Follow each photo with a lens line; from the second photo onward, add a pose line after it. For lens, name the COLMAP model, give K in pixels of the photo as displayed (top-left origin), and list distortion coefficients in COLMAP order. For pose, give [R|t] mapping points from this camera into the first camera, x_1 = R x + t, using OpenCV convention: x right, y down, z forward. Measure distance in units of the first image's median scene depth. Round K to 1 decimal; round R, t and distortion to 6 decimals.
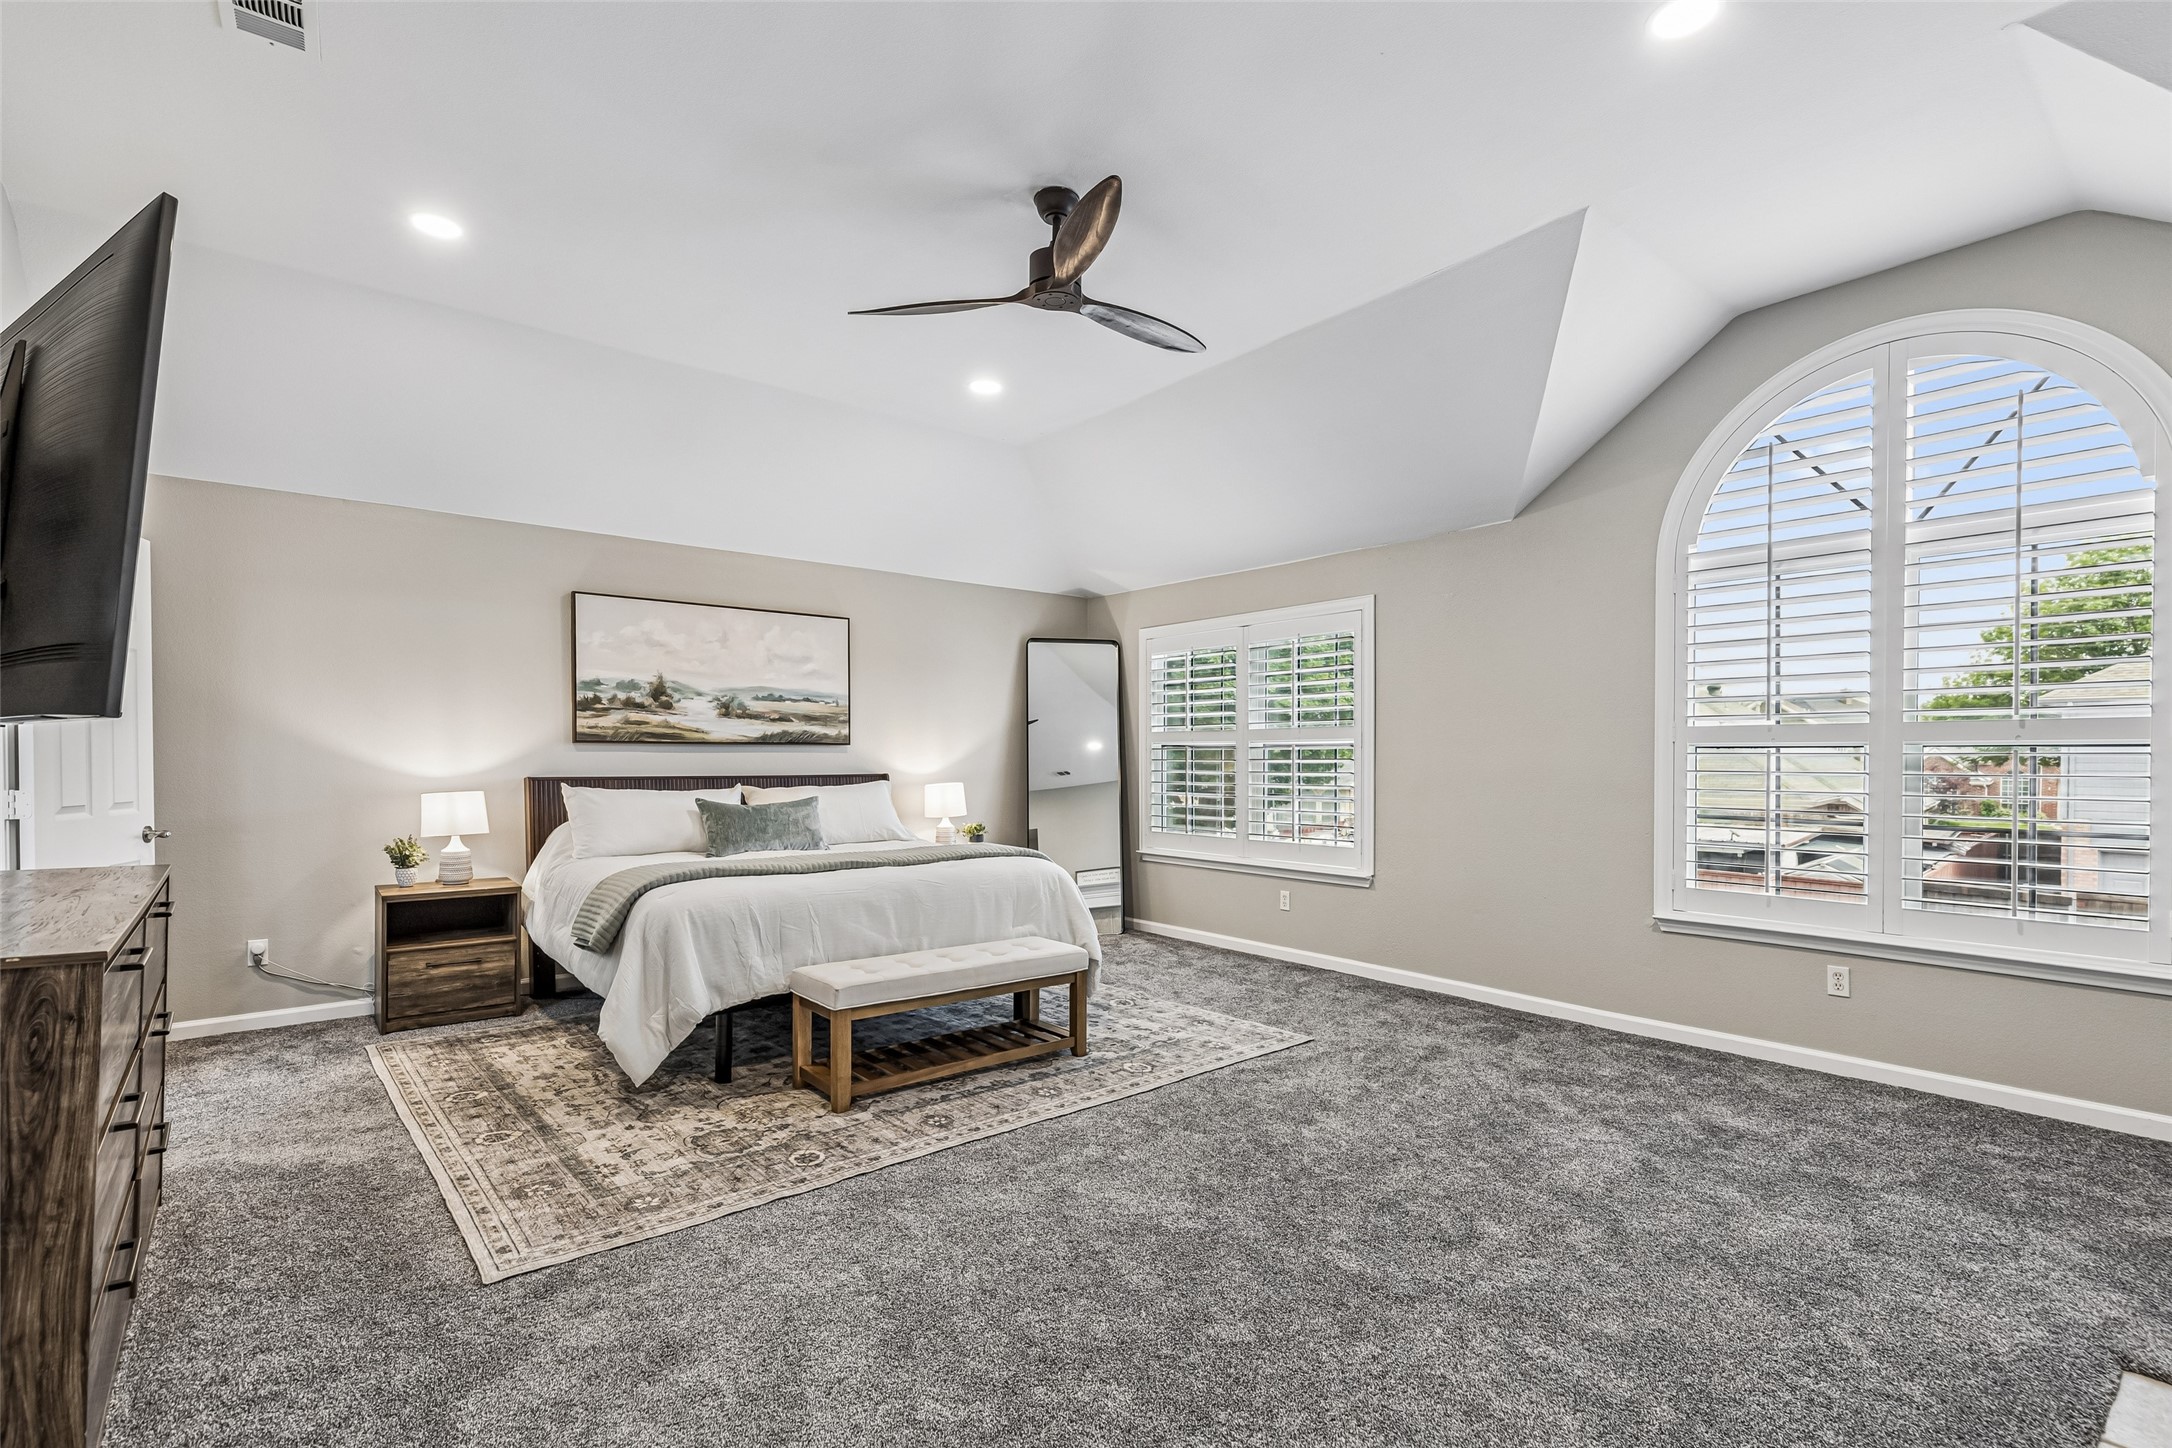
lens RADIAL K [[990.8, 0, 1099.5], [0, 990.8, 758.6], [0, 0, 1]] dist [0.015307, -0.003194]
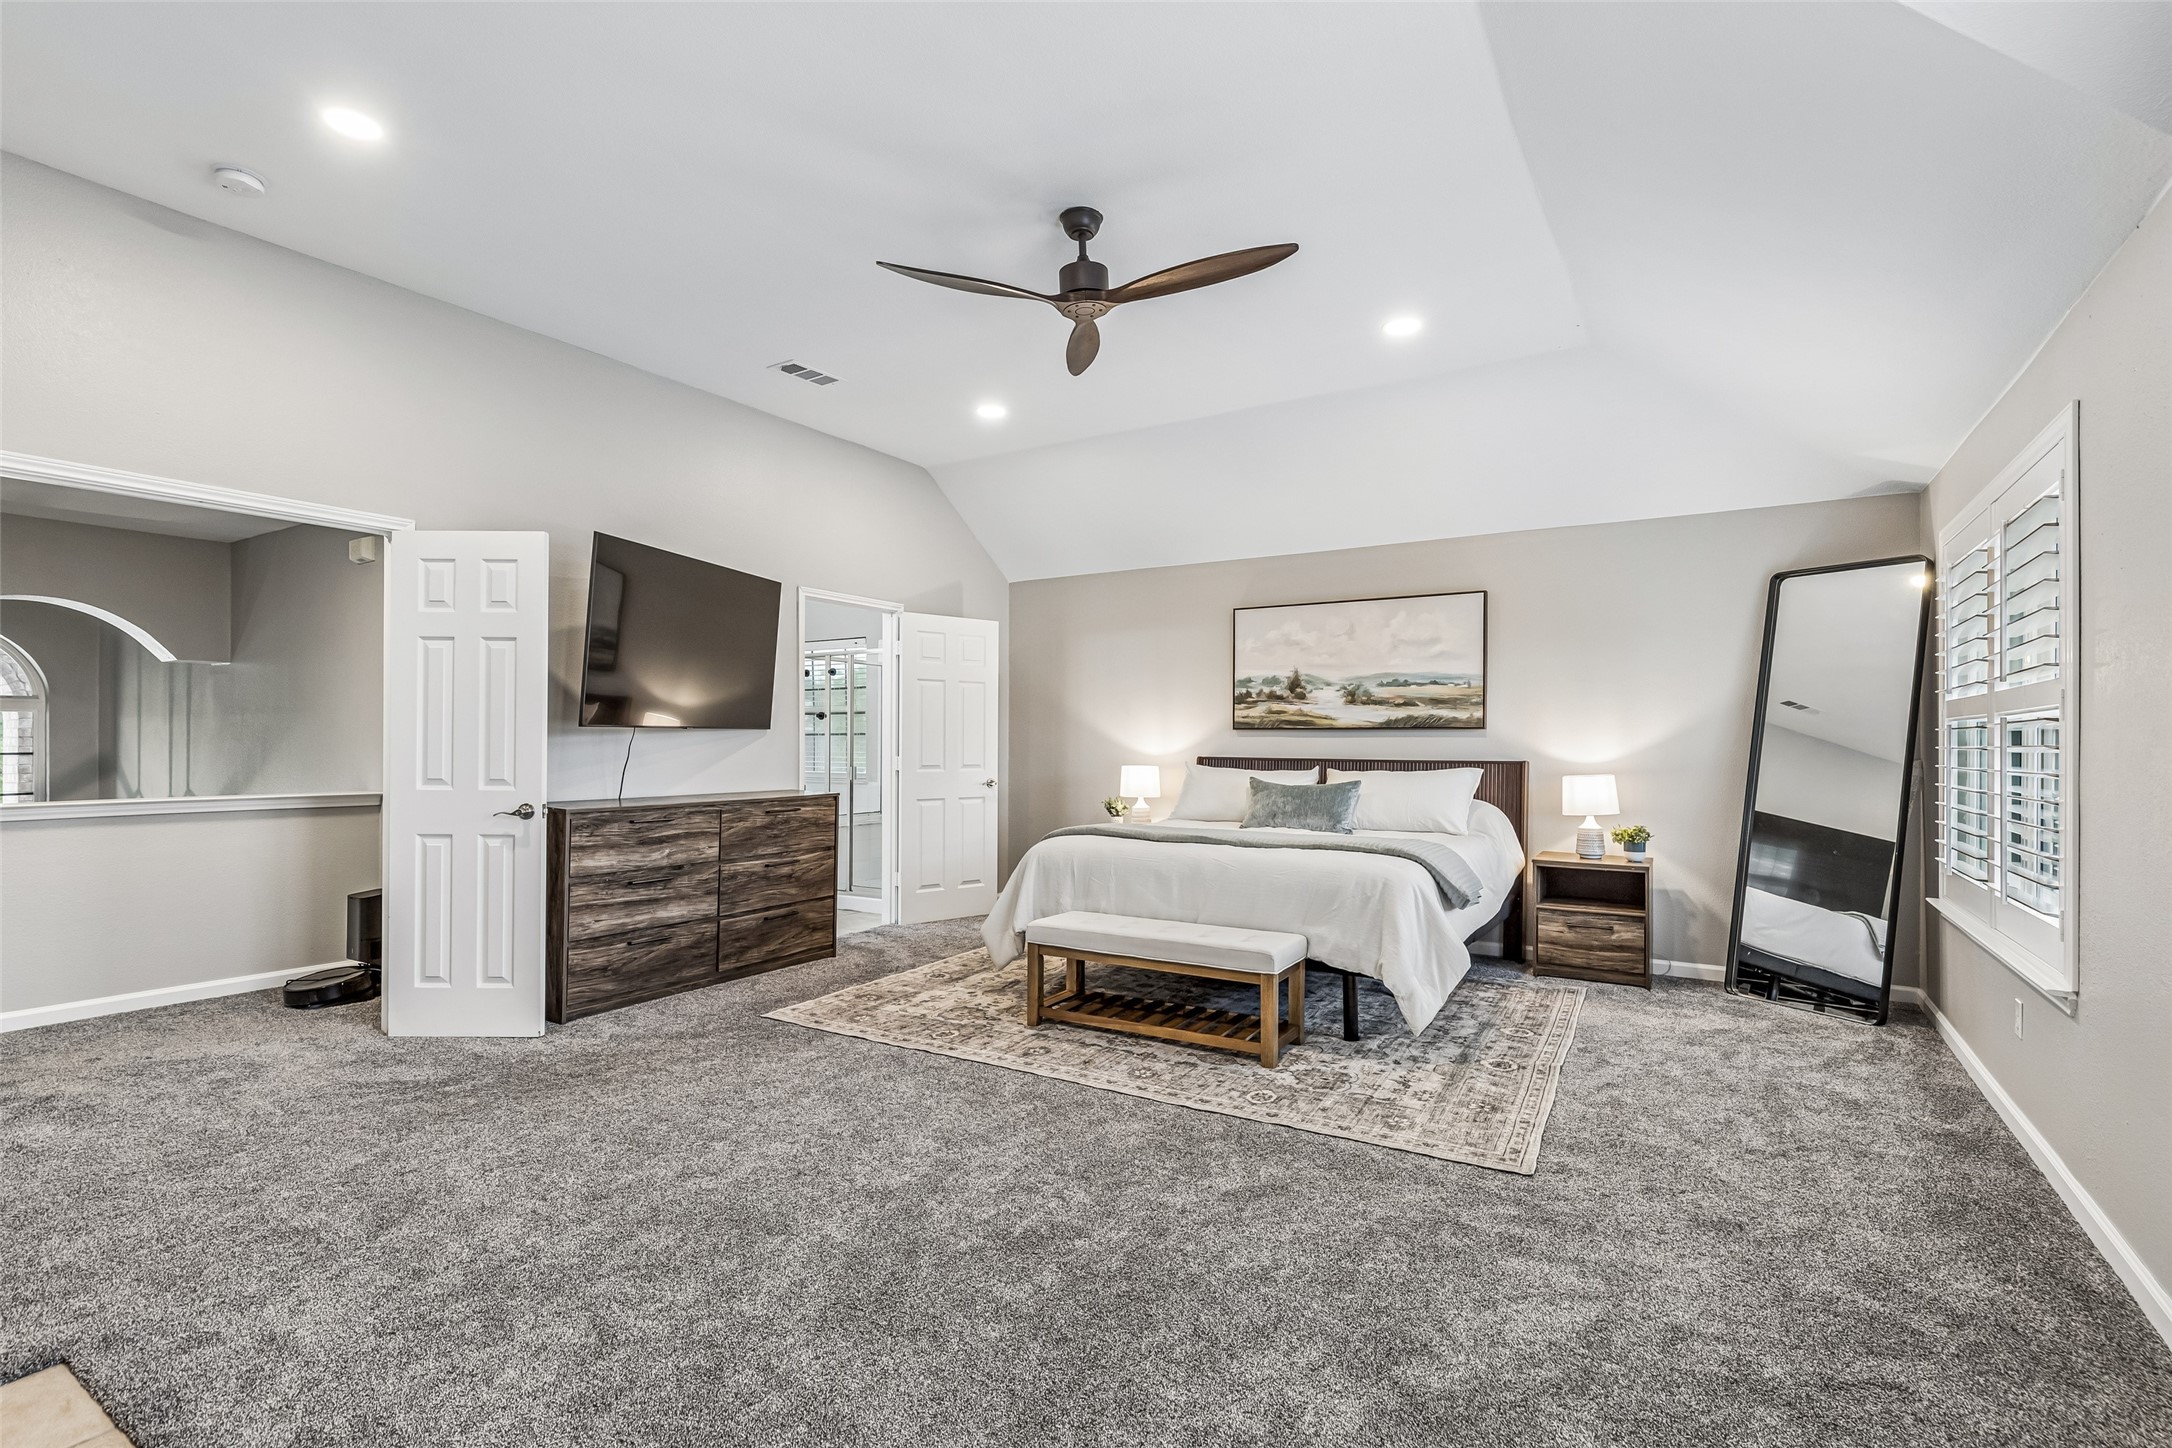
lens RADIAL K [[1026.2, 0, 1098.2], [0, 1026.2, 725.0], [0, 0, 1]] dist [0.004682, -0.001158]
pose [[0.317665, -0.014564, -0.948091, 0.771871], [-0.003006, 0.999862, -0.016367, -0.000609], [0.948198, 0.008049, 0.317578, 0.517799]]
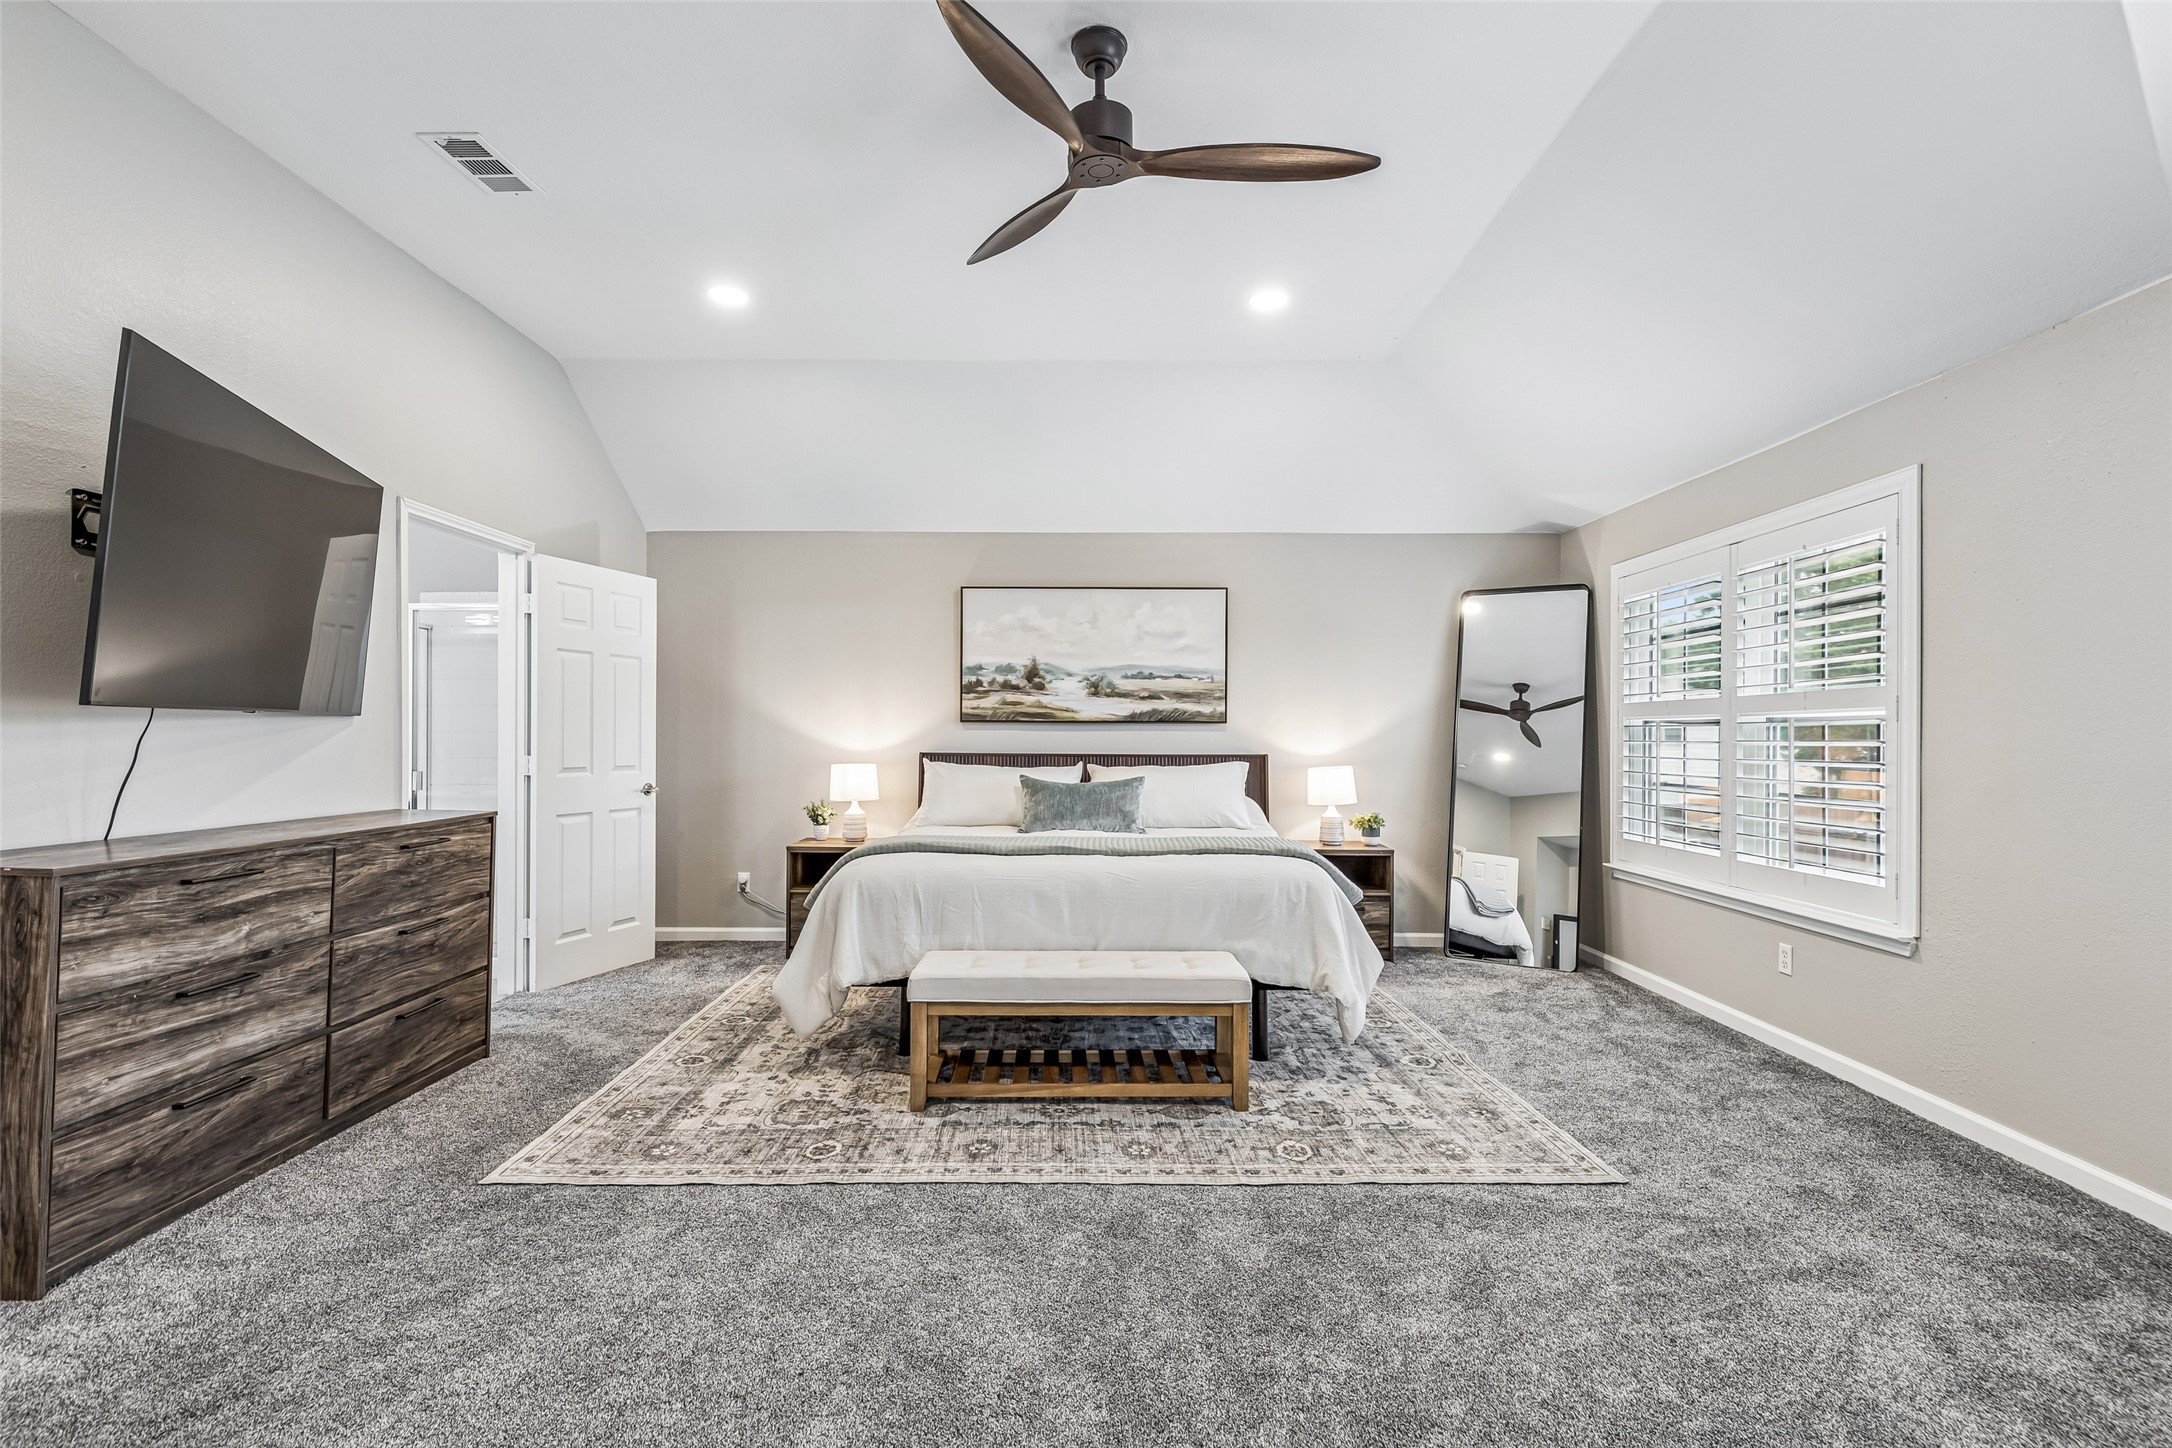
lens RADIAL K [[990.8, 0, 1099.5], [0, 990.8, 731.2], [0, 0, 1]] dist [0.015307, -0.003194]
pose [[0.768439, -0.001037, -0.639922, 0.366100], [-0.003704, 0.999975, -0.006068, 0.000175], [0.639912, 0.007033, 0.768416, 0.295808]]
